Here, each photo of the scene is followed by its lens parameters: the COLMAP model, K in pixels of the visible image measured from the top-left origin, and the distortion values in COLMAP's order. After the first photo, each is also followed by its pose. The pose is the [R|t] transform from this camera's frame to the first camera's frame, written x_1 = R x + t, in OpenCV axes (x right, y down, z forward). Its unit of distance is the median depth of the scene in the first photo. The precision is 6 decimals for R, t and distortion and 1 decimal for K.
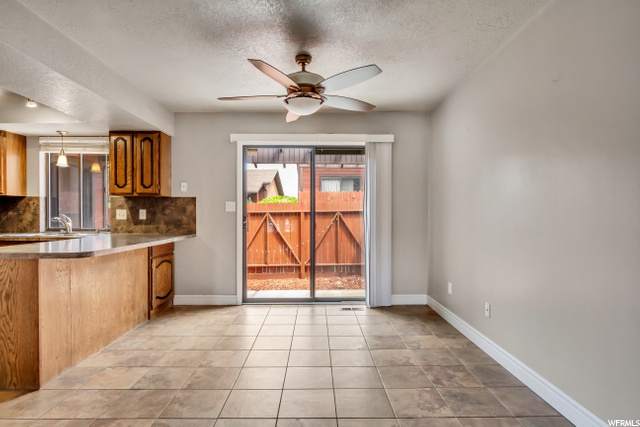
lens RADIAL K [[343.1, 0, 318.2], [0, 343.1, 216.2], [0, 0, 1]] dist [-0.011469, -0.000411]
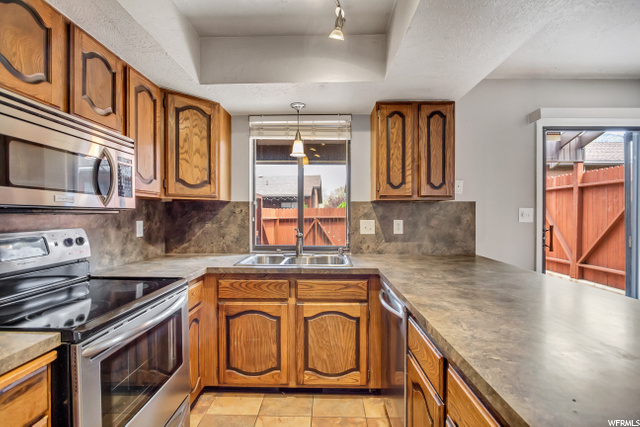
lens RADIAL K [[300.2, 0, 320.4], [0, 300.2, 215.9], [0, 0, 1]] dist [-0.007225, -0.000405]
pose [[0.999429, -0.002595, -0.033698, -0.653271], [0.002603, 0.999997, 0.000220, -0.028035], [0.033697, -0.000307, 0.999432, 0.389106]]
